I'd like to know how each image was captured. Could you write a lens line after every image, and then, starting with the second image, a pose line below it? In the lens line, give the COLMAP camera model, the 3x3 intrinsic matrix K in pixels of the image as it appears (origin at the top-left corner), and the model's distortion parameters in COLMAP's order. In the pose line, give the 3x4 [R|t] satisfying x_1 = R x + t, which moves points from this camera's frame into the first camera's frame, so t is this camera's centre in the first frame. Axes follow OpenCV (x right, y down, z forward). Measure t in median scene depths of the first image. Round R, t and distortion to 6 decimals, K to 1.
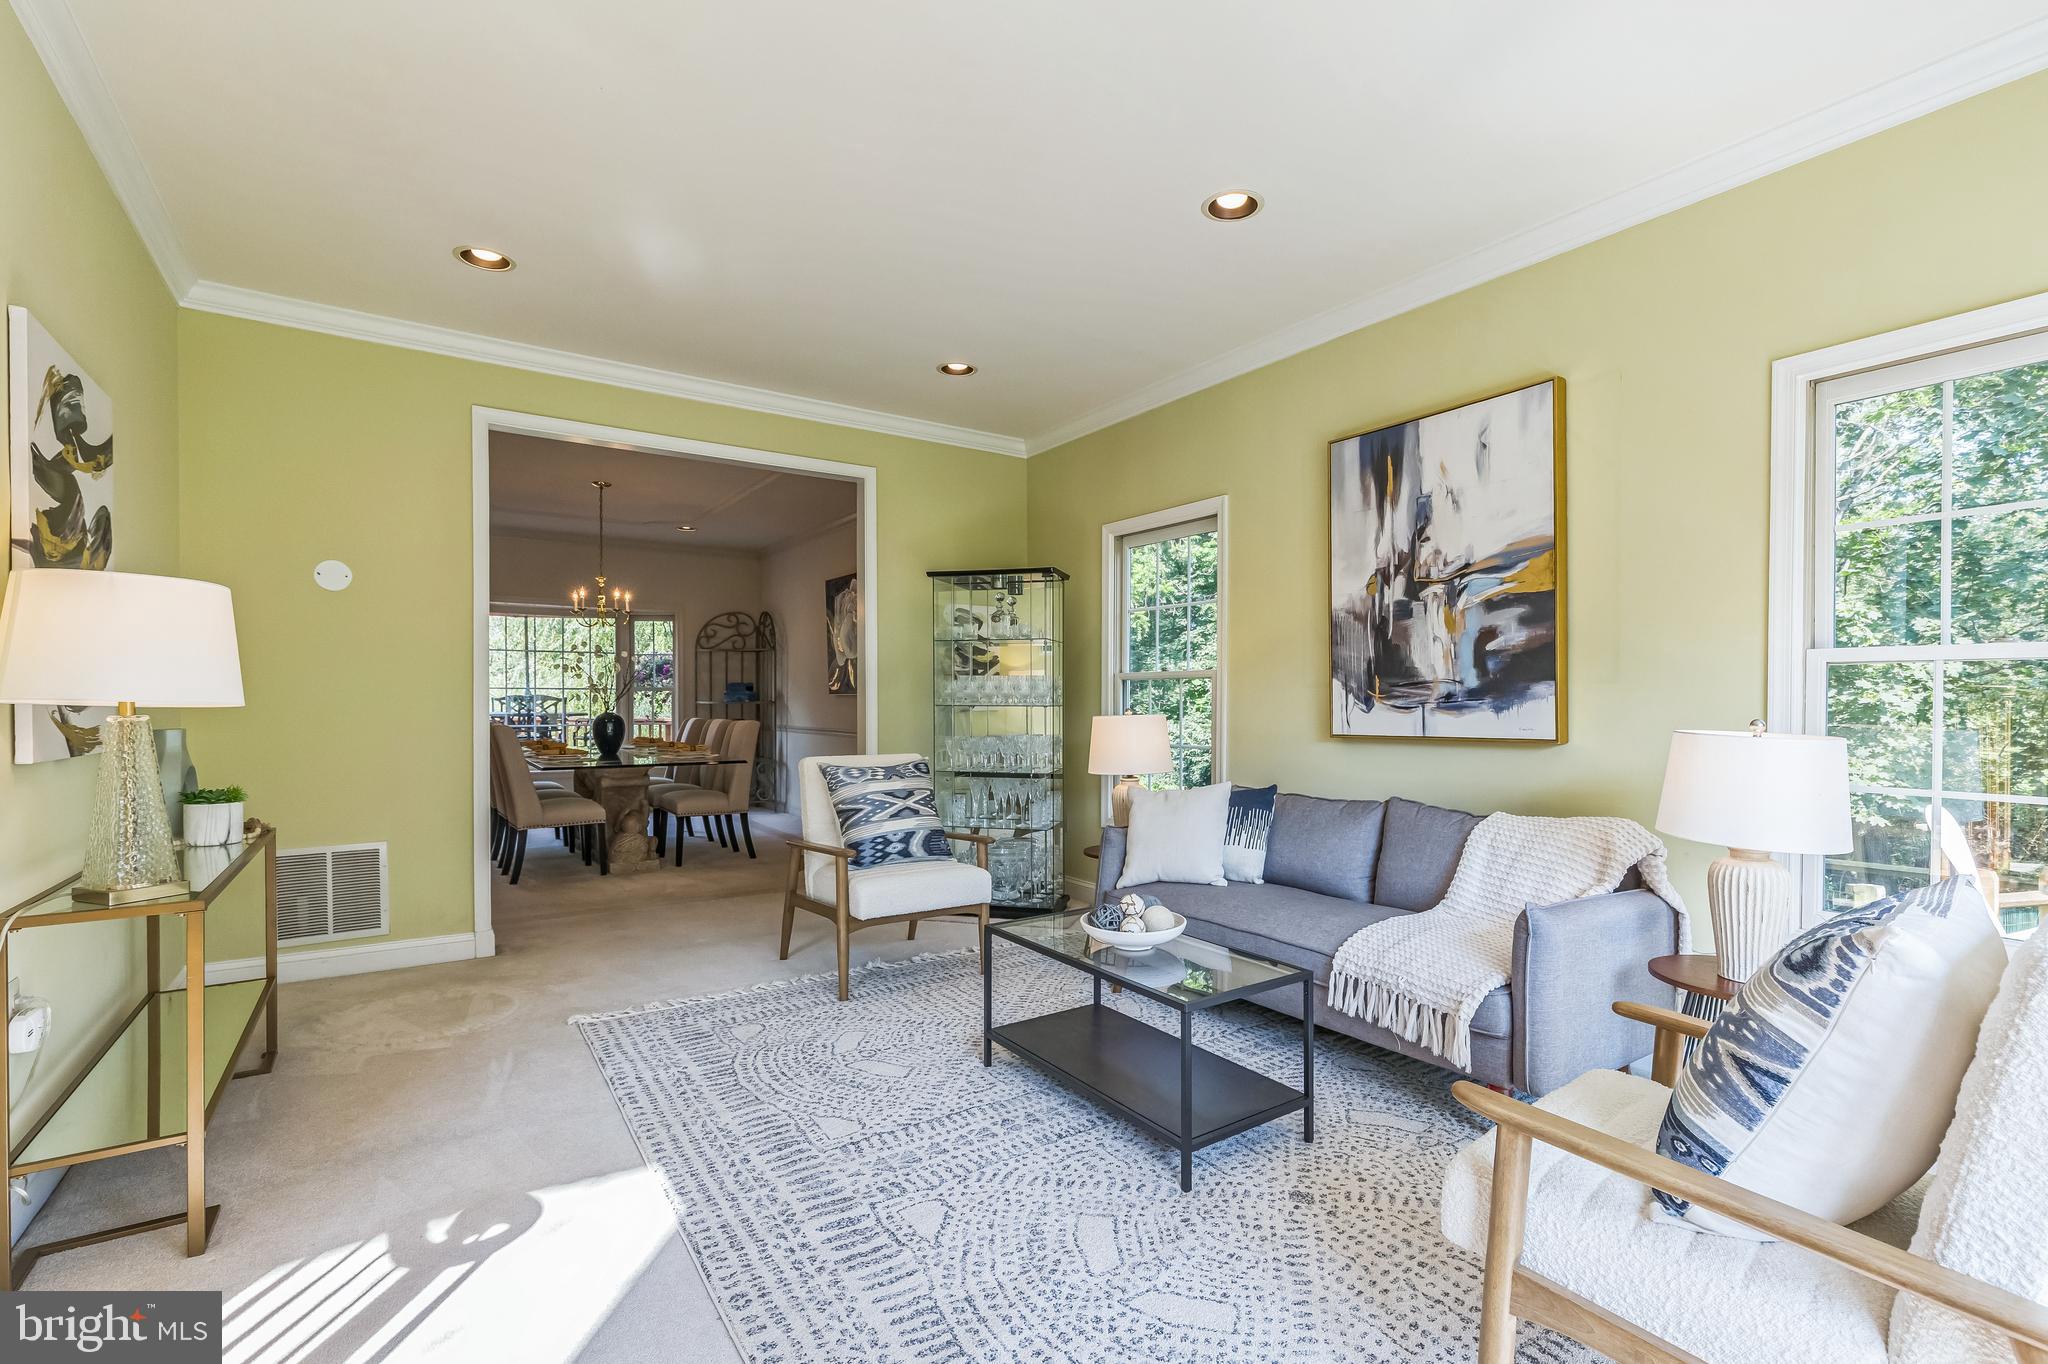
lens RADIAL K [[931.5, 0, 1037.1], [0, 931.5, 692.1], [0, 0, 1]] dist [0.010606, 0.000112]
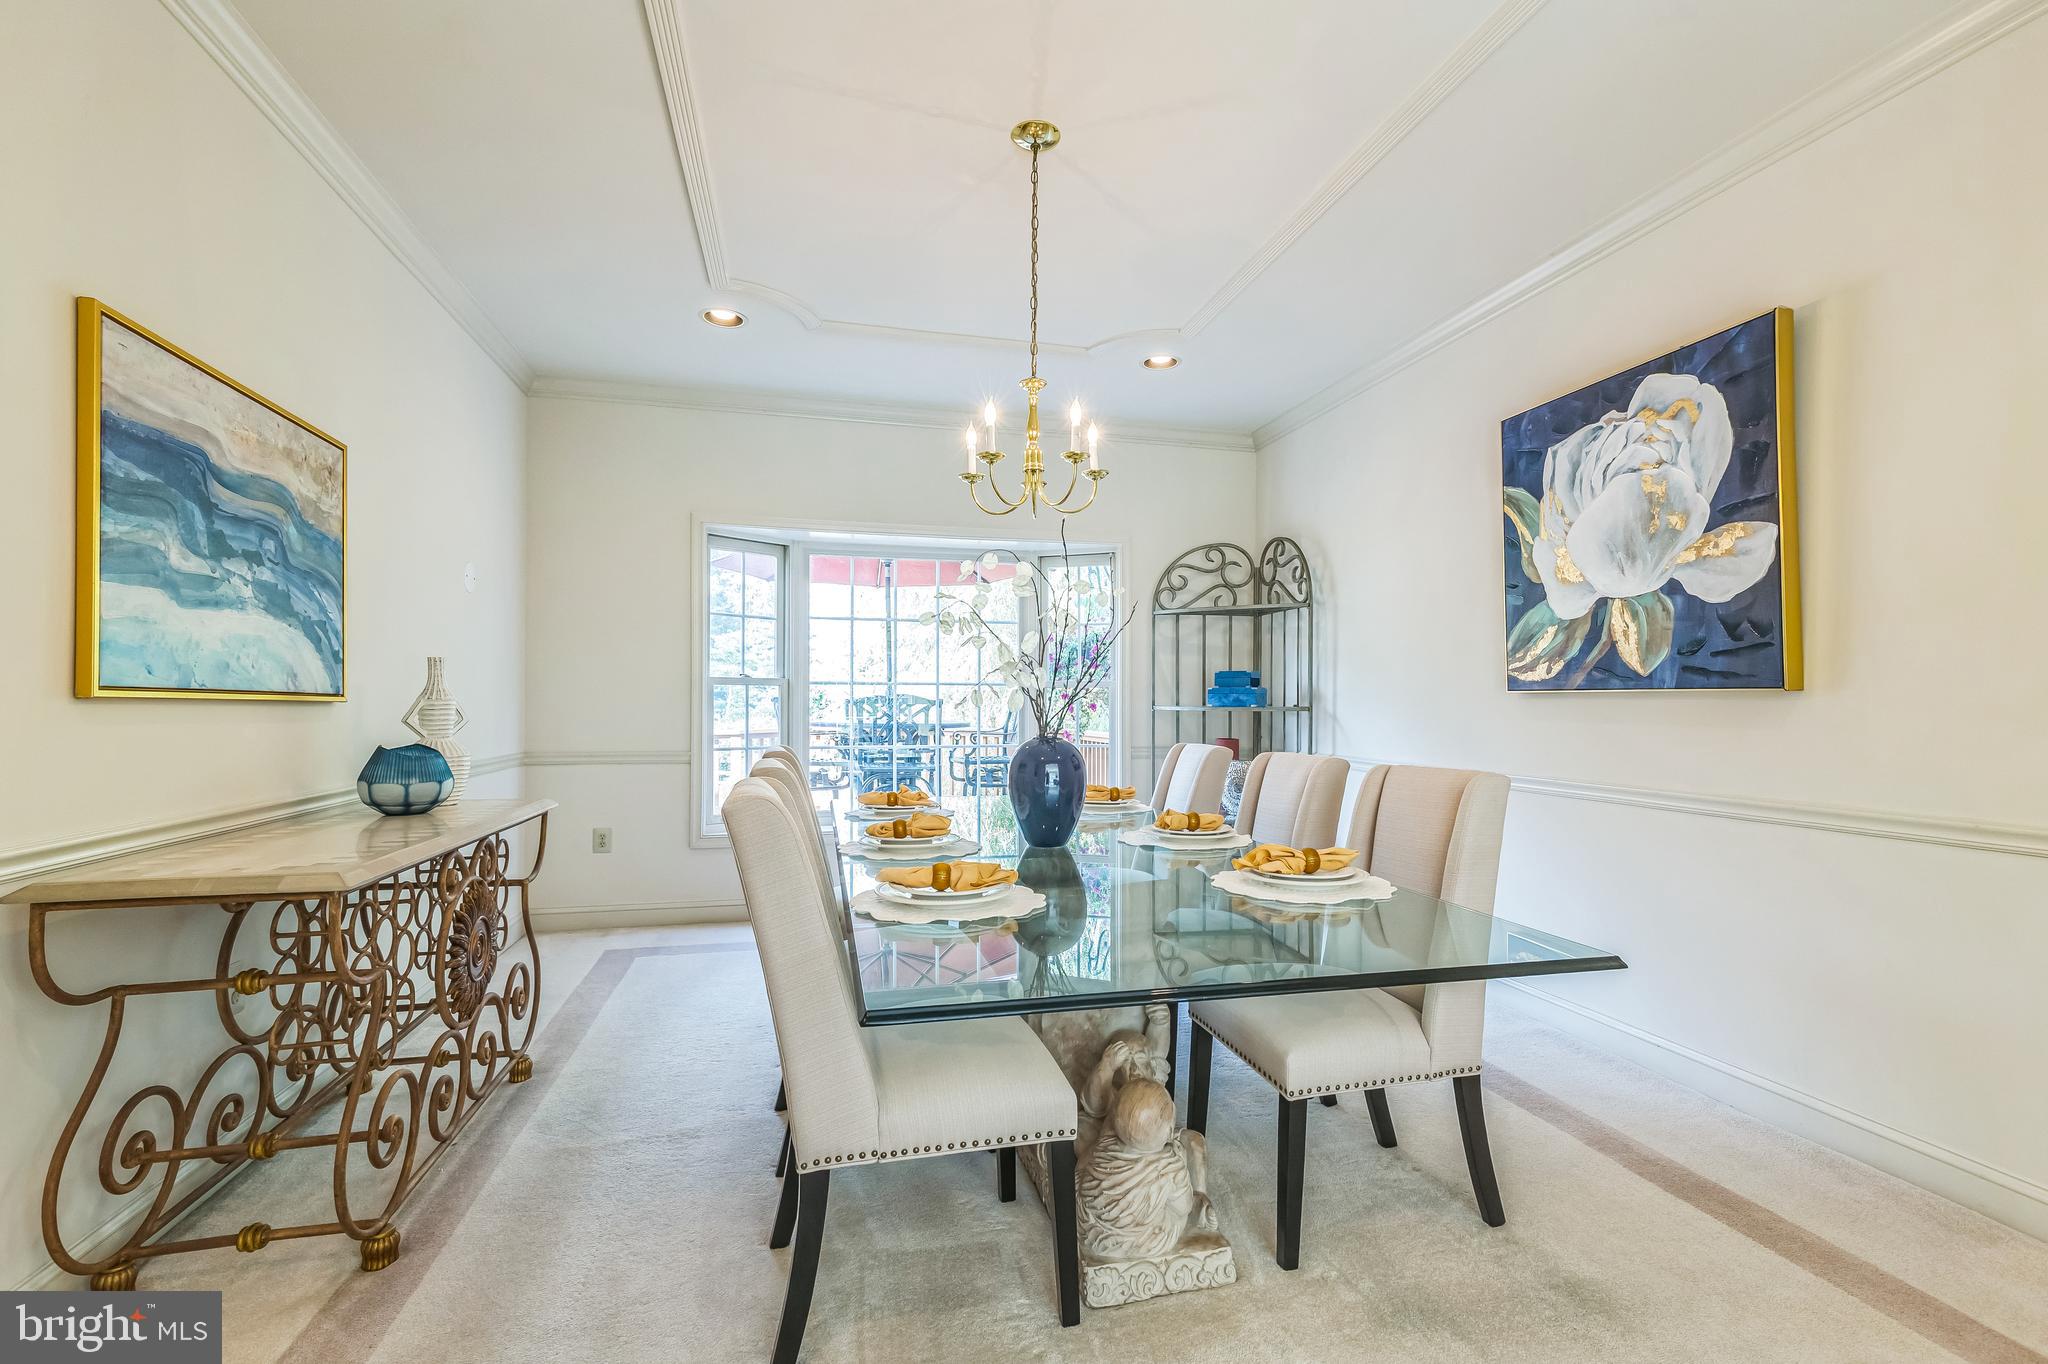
lens RADIAL K [[931.5, 0, 1025.8], [0, 931.5, 686.5], [0, 0, 1]] dist [0.010606, 0.000112]
pose [[0.930635, -0.001978, -0.365943, -0.230255], [-0.002682, 0.999922, -0.012226, 0.005162], [0.365938, 0.012359, 0.930557, 0.453183]]
